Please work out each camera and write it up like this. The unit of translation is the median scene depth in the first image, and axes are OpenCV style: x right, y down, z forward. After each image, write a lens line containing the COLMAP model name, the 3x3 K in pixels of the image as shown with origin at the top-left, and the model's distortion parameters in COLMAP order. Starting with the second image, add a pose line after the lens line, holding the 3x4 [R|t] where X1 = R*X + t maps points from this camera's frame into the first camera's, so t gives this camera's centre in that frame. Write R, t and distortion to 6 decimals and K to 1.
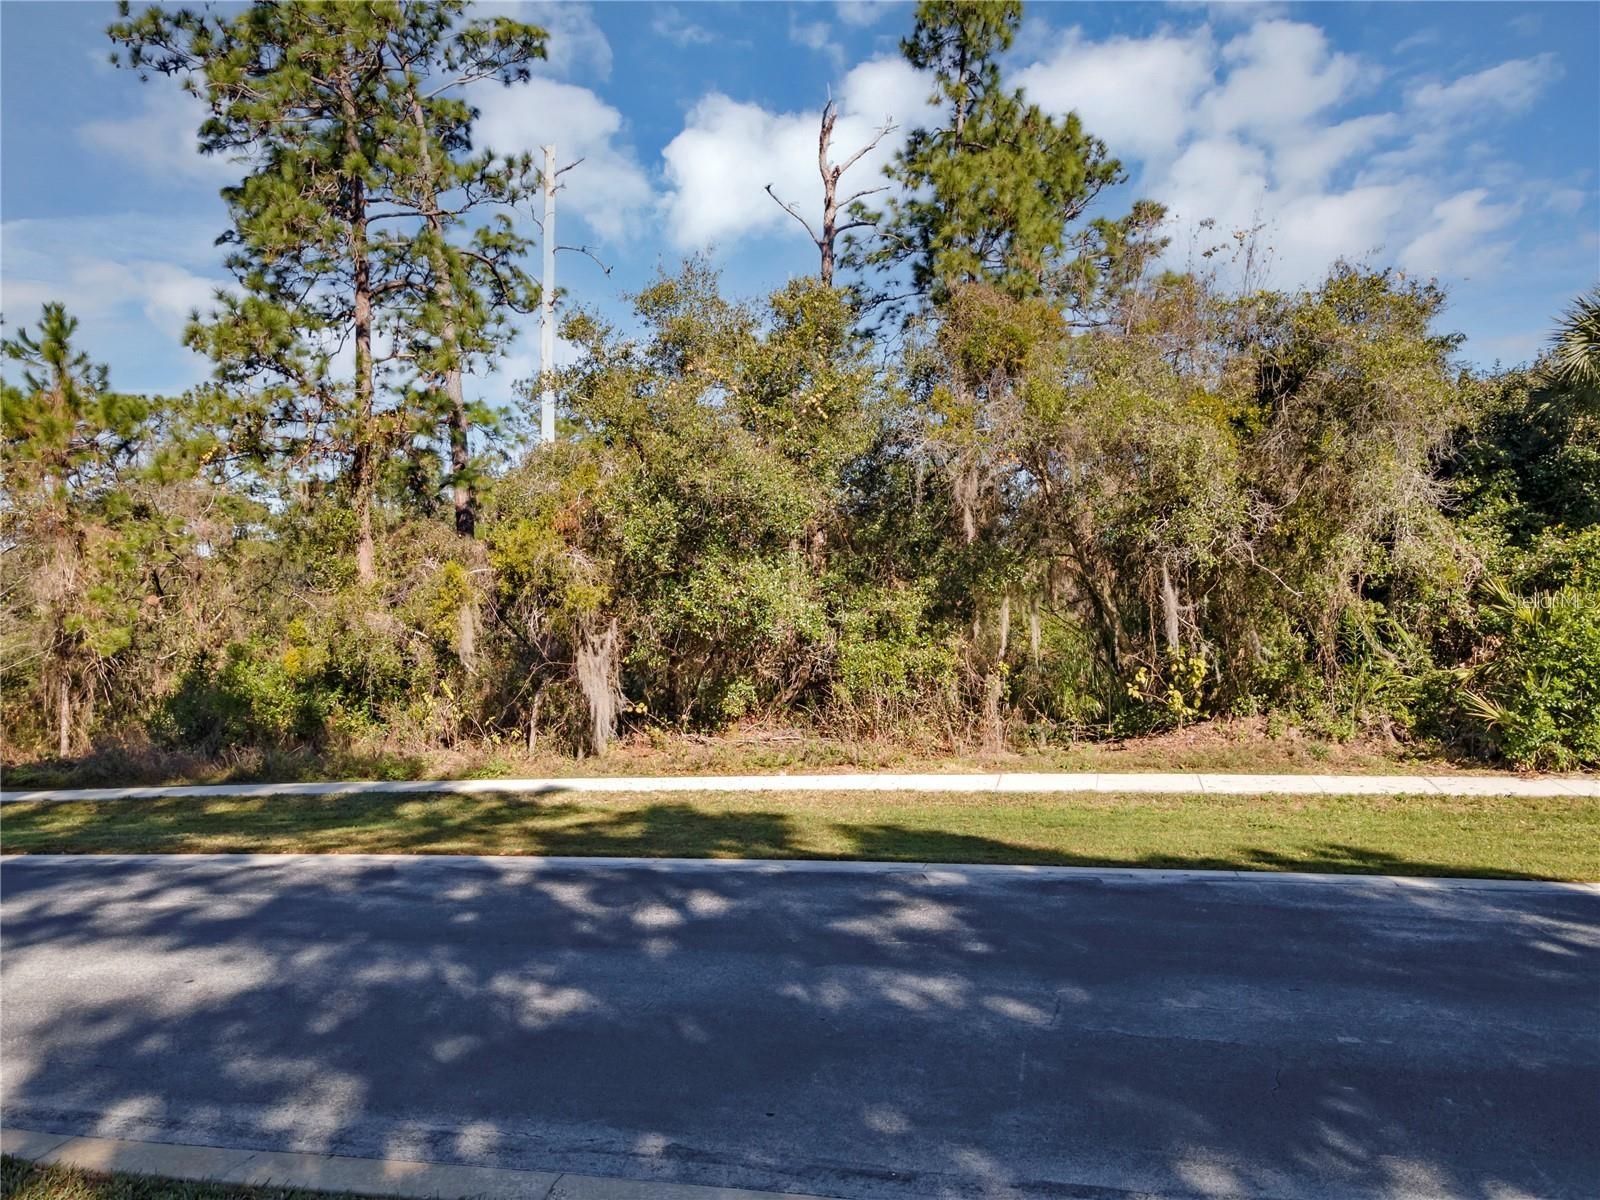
lens RADIAL K [[1156.5, 0, 787.7], [0, 1156.5, 597.6], [0, 0, 1]] dist [0.024959, 0.047822]
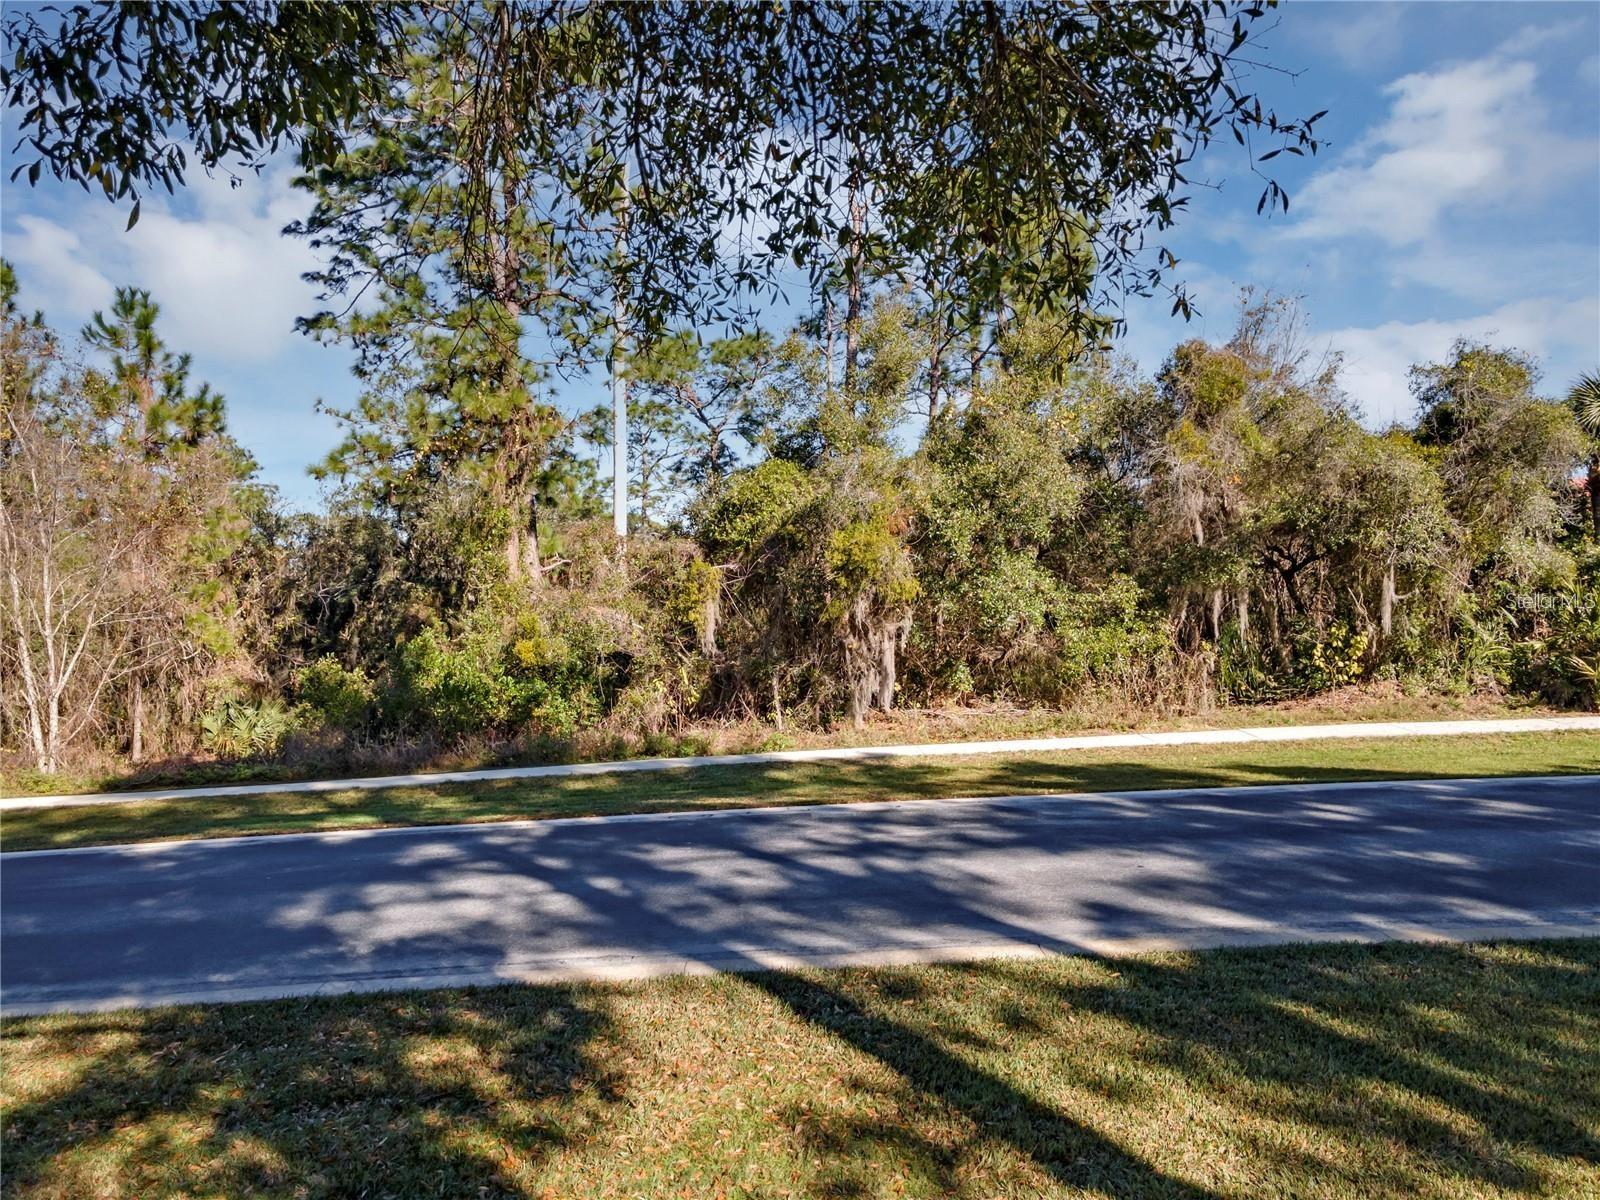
lens RADIAL K [[1159.5, 0, 791.6], [0, 1159.5, 594.7], [0, 0, 1]] dist [0.018104, 0.051112]
pose [[0.965067, -0.005069, 0.261952, -0.562871], [0.003717, 0.999977, 0.005655, -0.004799], [-0.261975, -0.004484, 0.965064, -0.100560]]
